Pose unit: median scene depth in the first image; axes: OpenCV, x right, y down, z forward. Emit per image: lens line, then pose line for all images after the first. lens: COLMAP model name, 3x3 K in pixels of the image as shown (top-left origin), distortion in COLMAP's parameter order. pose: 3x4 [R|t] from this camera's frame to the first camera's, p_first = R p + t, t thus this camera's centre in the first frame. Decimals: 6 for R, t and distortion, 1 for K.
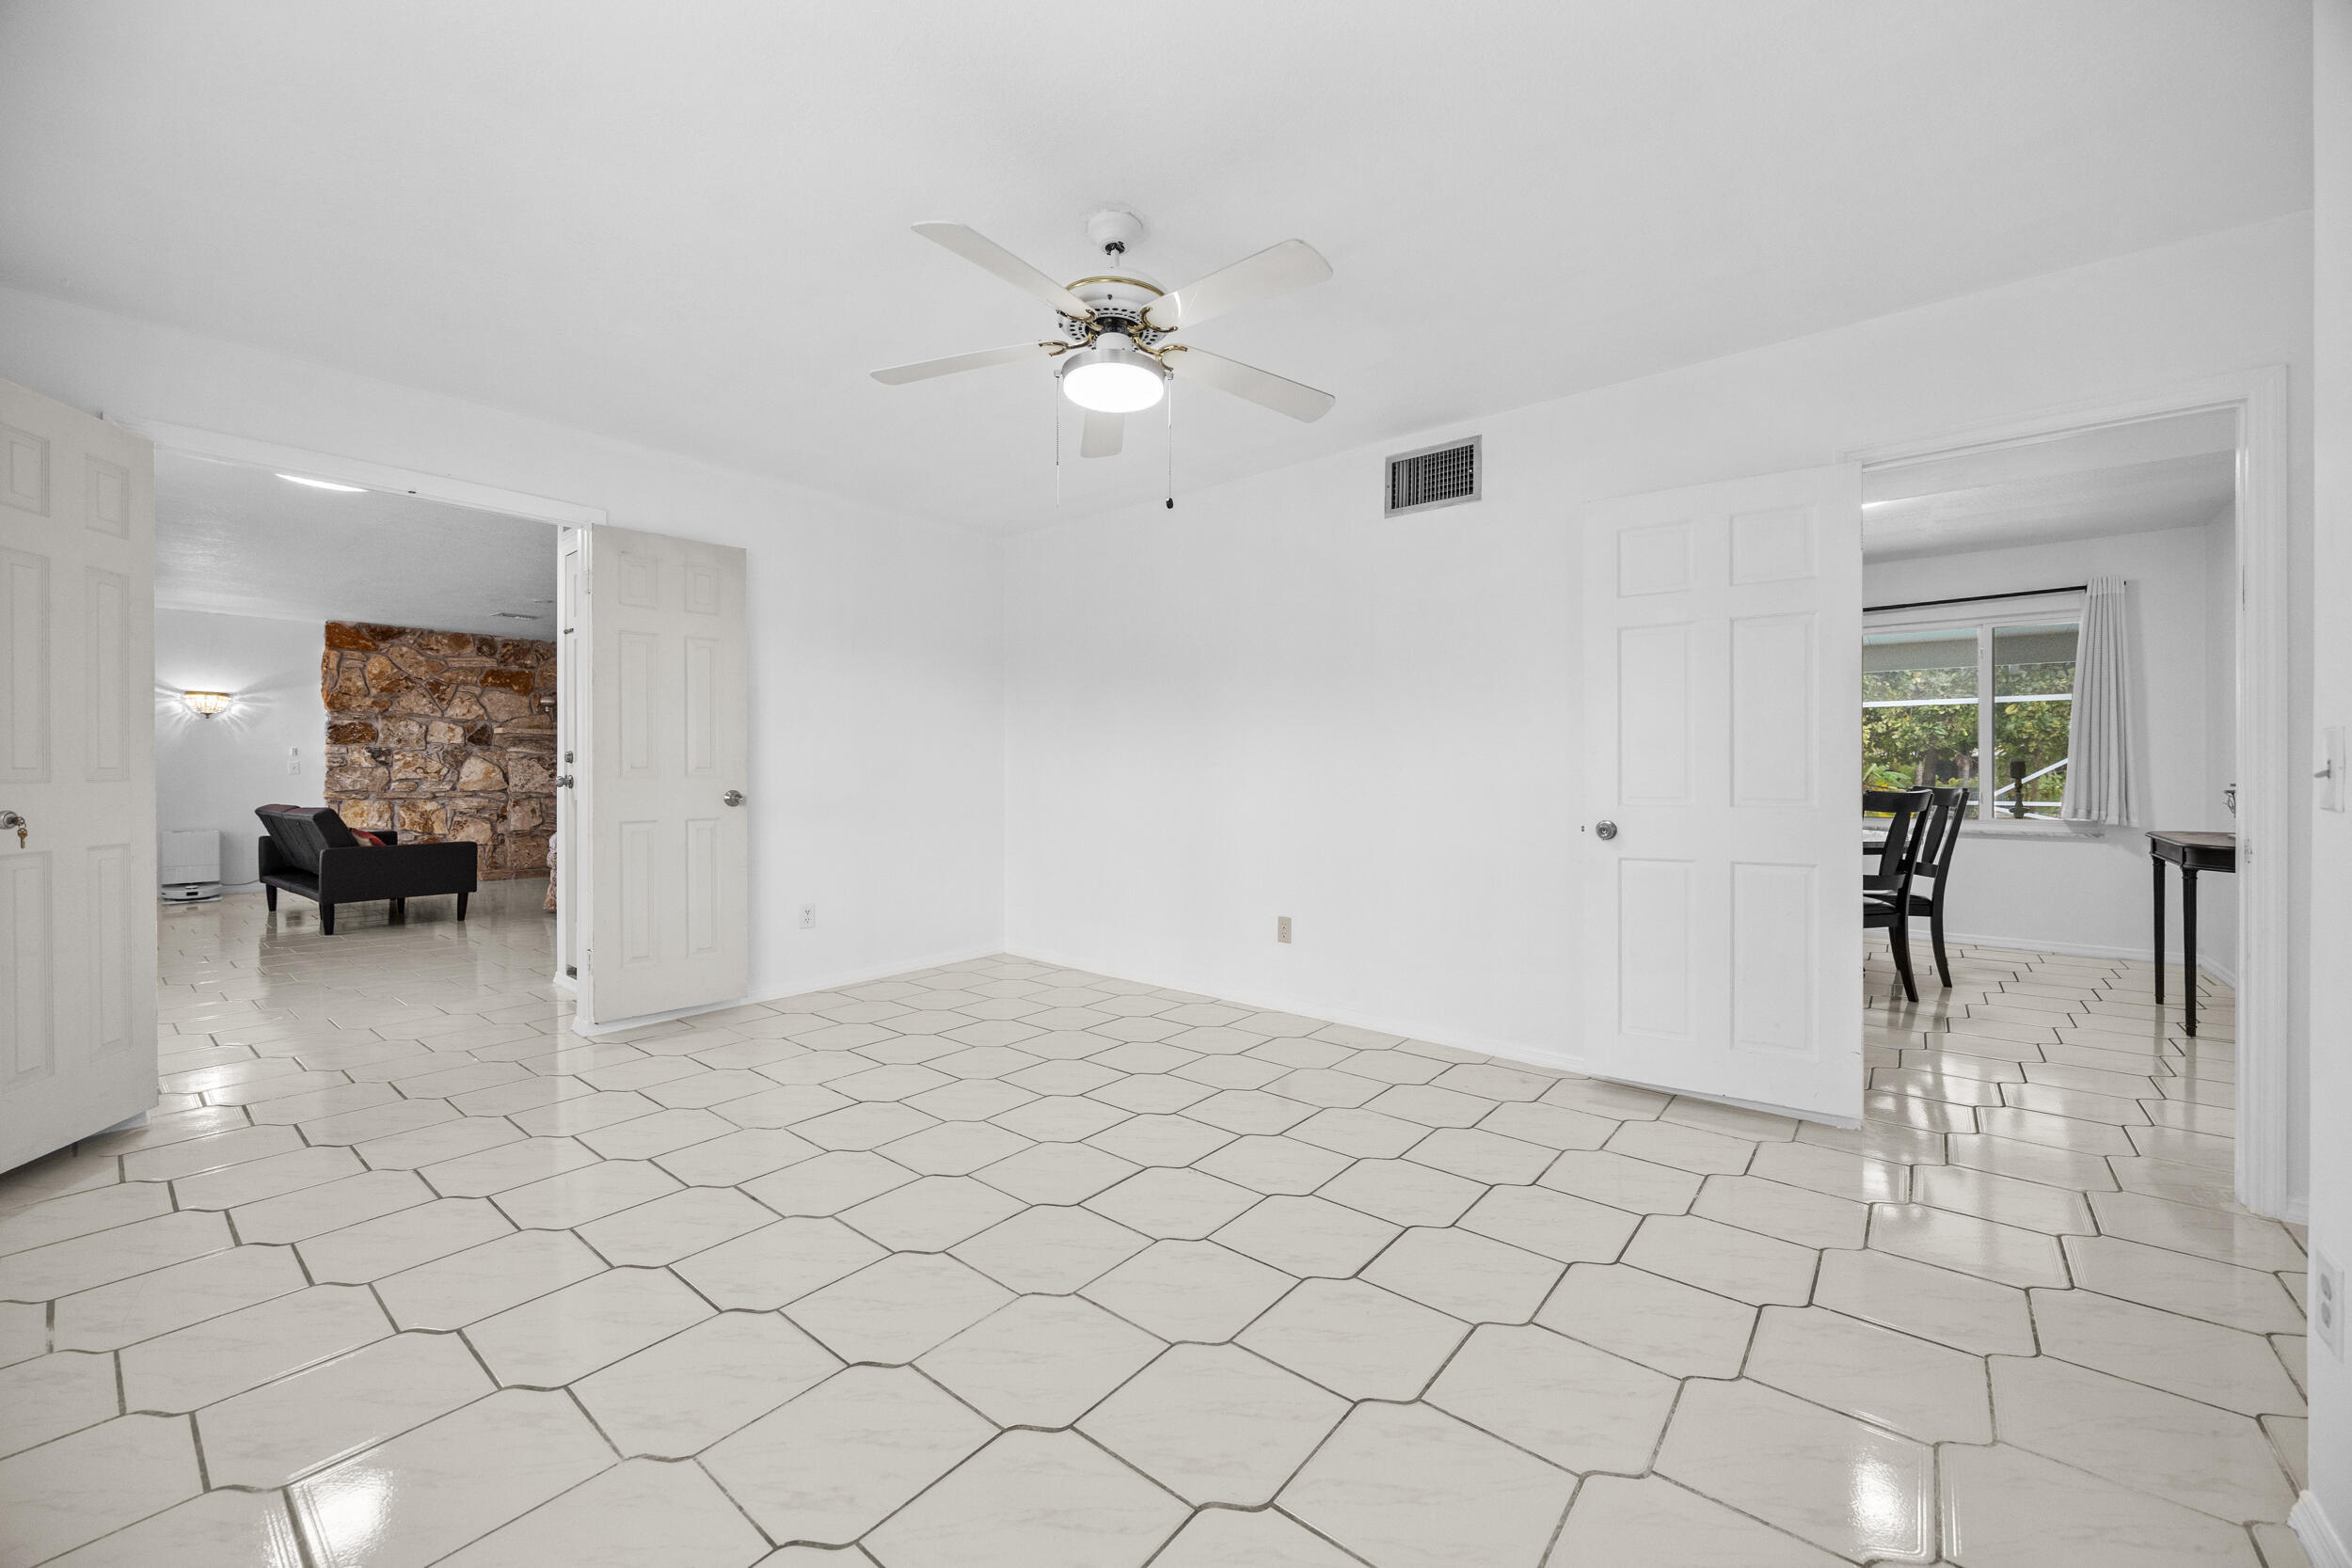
lens RADIAL K [[894.7, 0, 1186.0], [0, 894.7, 766.6], [0, 0, 1]] dist [-0.001171, 0.000214]
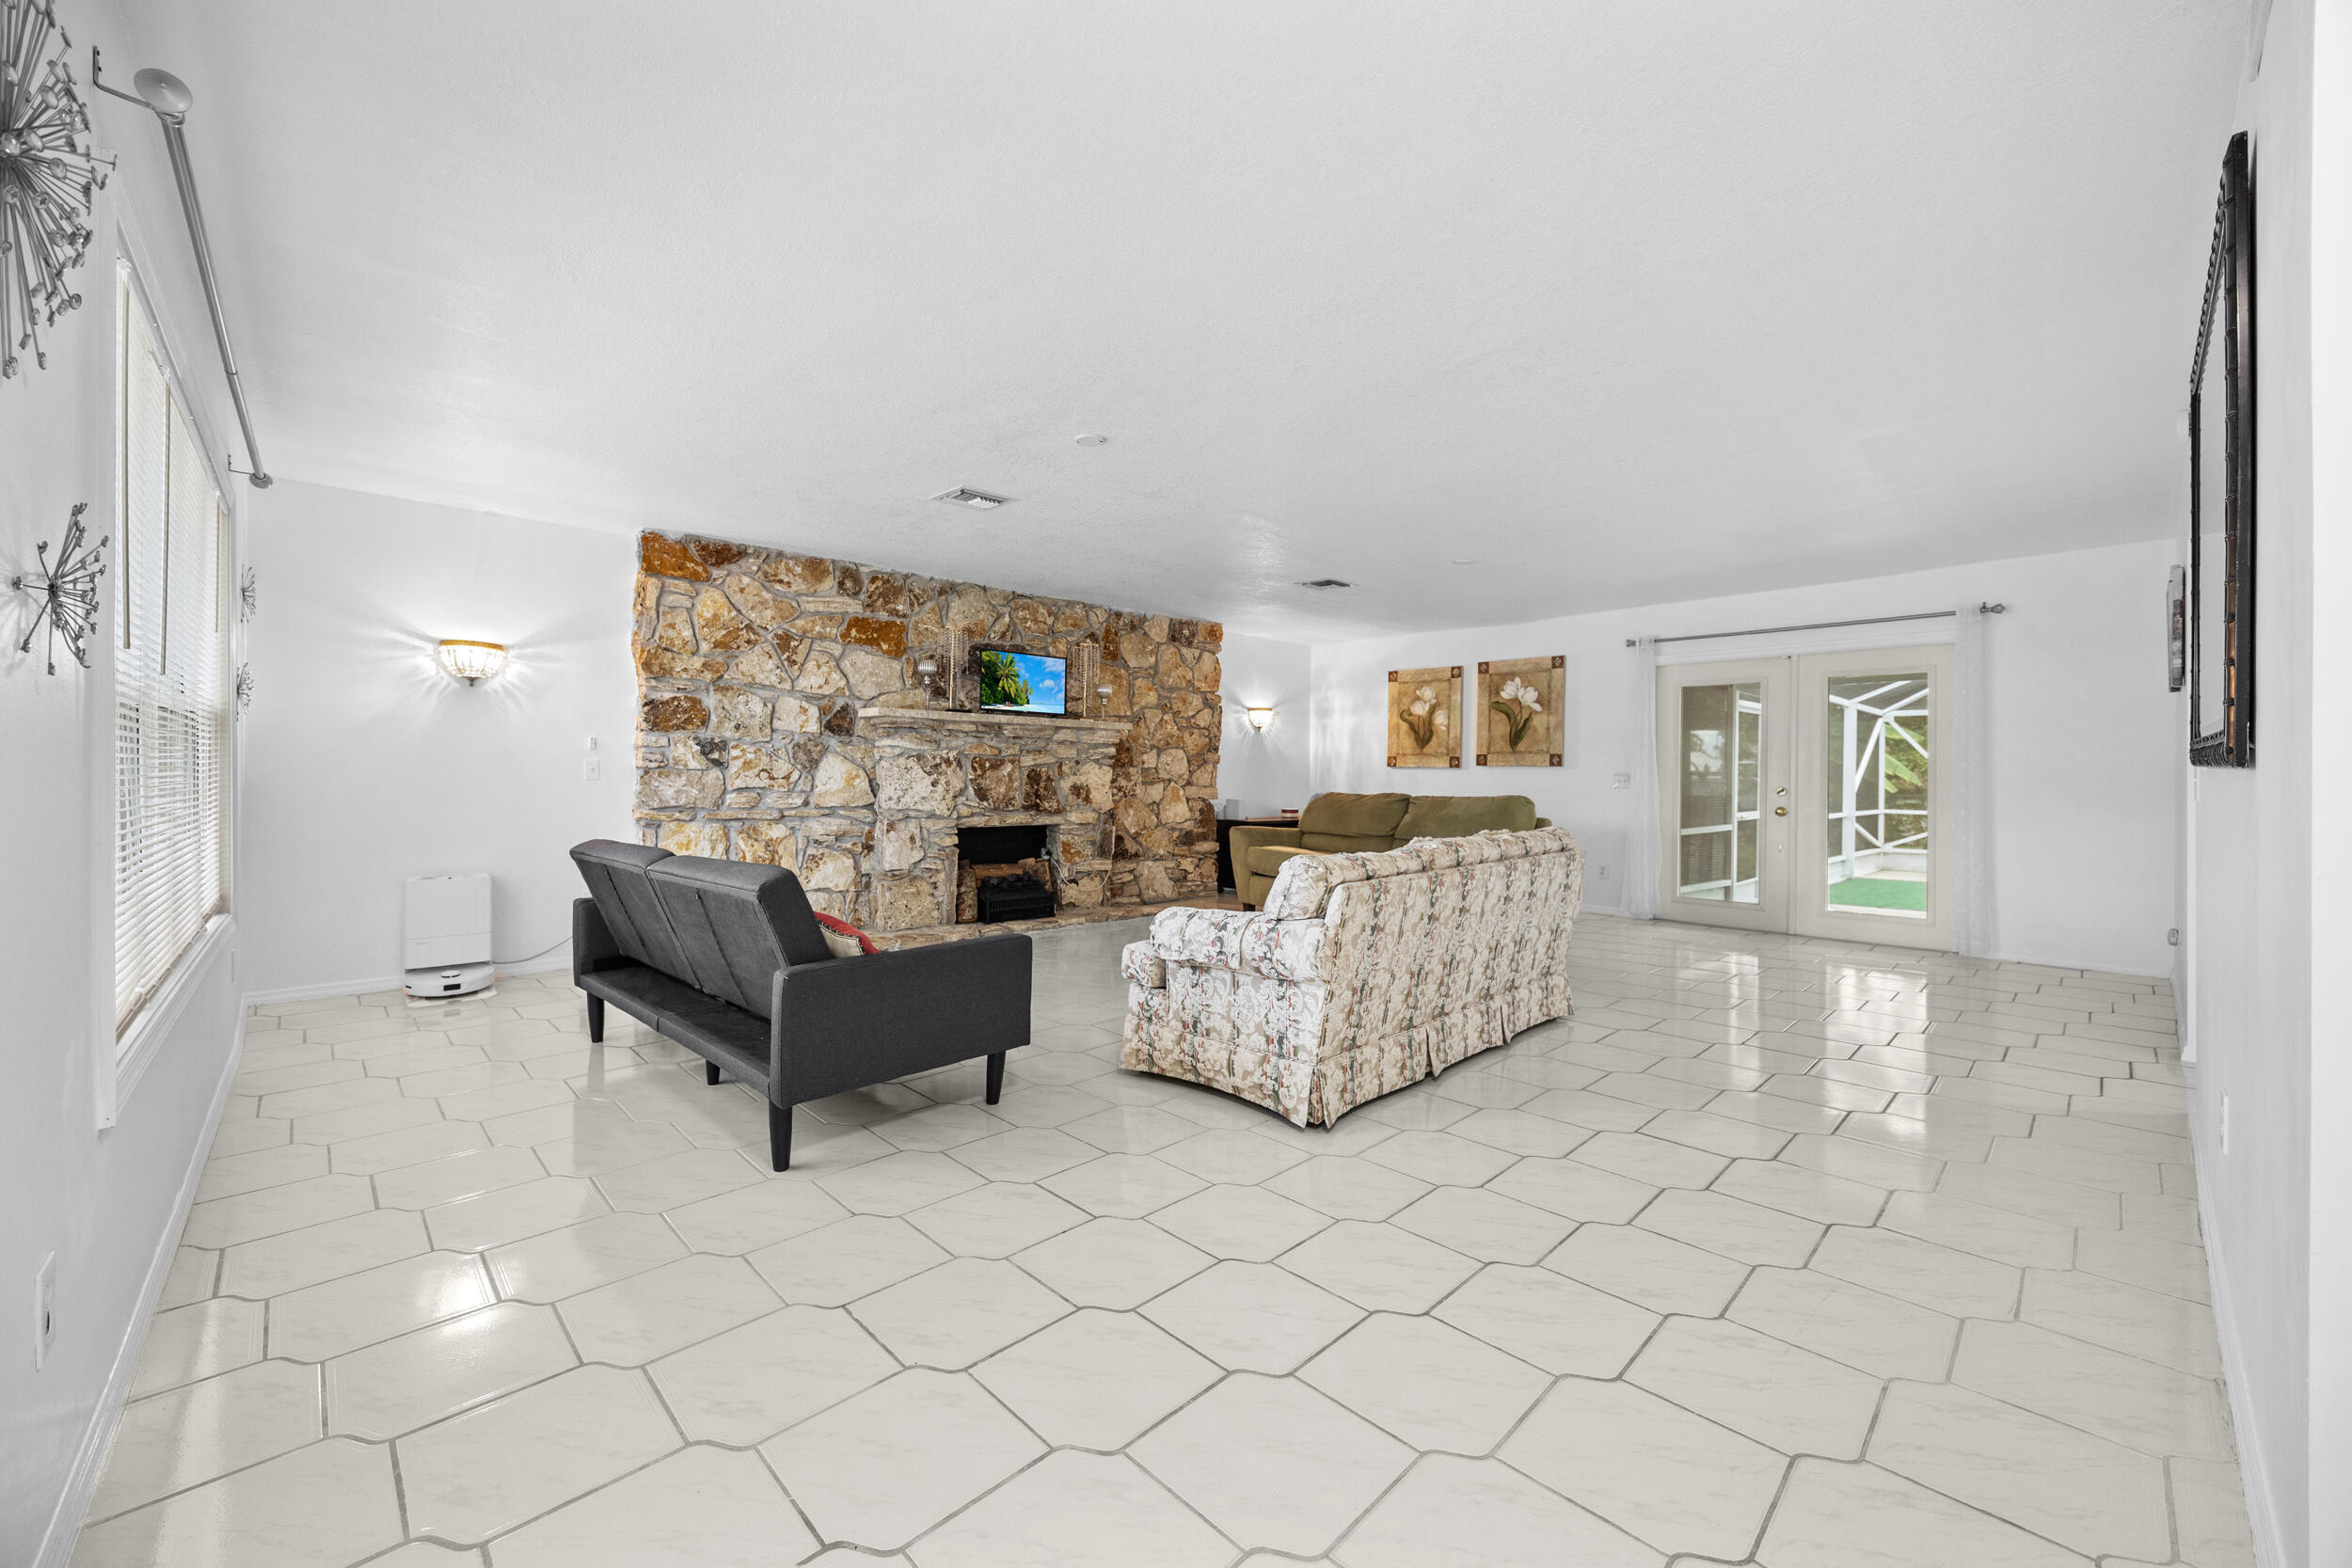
lens RADIAL K [[894.7, 0, 1180.5], [0, 894.7, 771.5], [0, 0, 1]] dist [-0.001171, 0.000214]
pose [[0.994132, 0.013362, -0.107346, -0.497770], [-0.012366, 0.999874, 0.009937, -0.007743], [0.107465, -0.008551, 0.994172, 0.406324]]
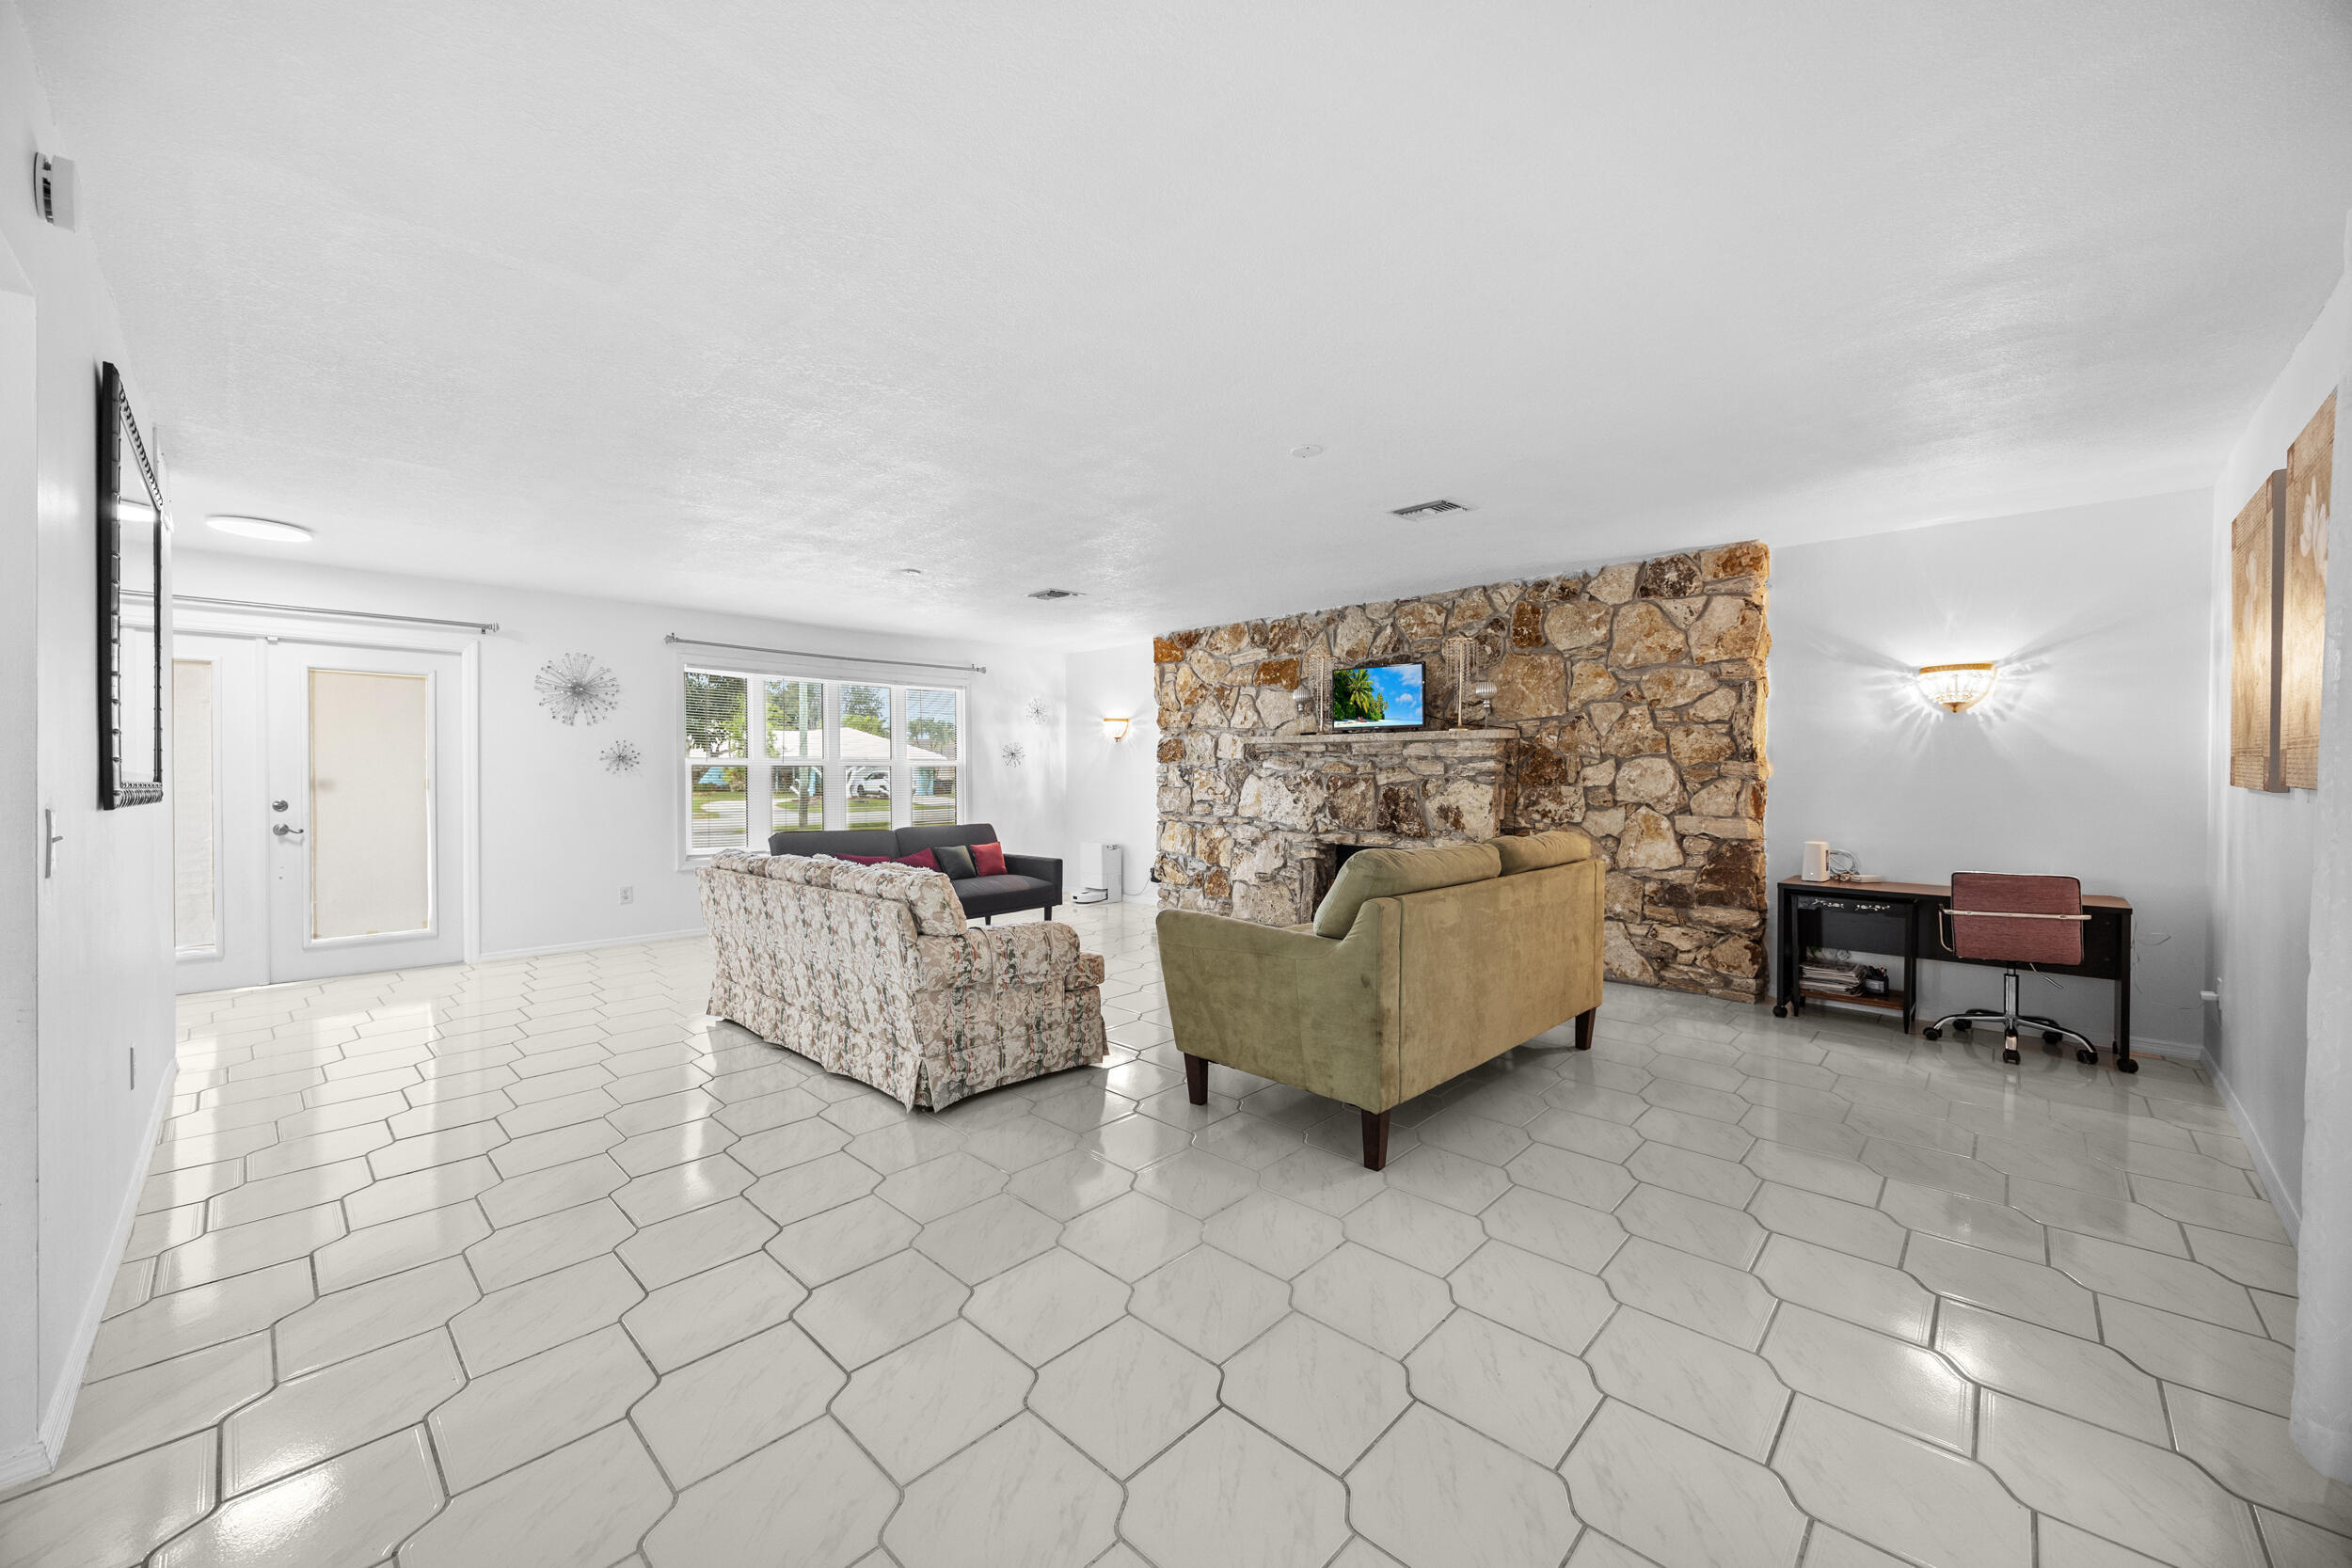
lens RADIAL K [[894.7, 0, 1182.5], [0, 894.7, 782.9], [0, 0, 1]] dist [-0.001171, 0.000214]
pose [[-0.057543, 0.002175, -0.998341, 0.005965], [-0.000958, 0.999997, 0.002234, -0.005824], [0.998343, 0.001085, -0.057540, 1.019864]]
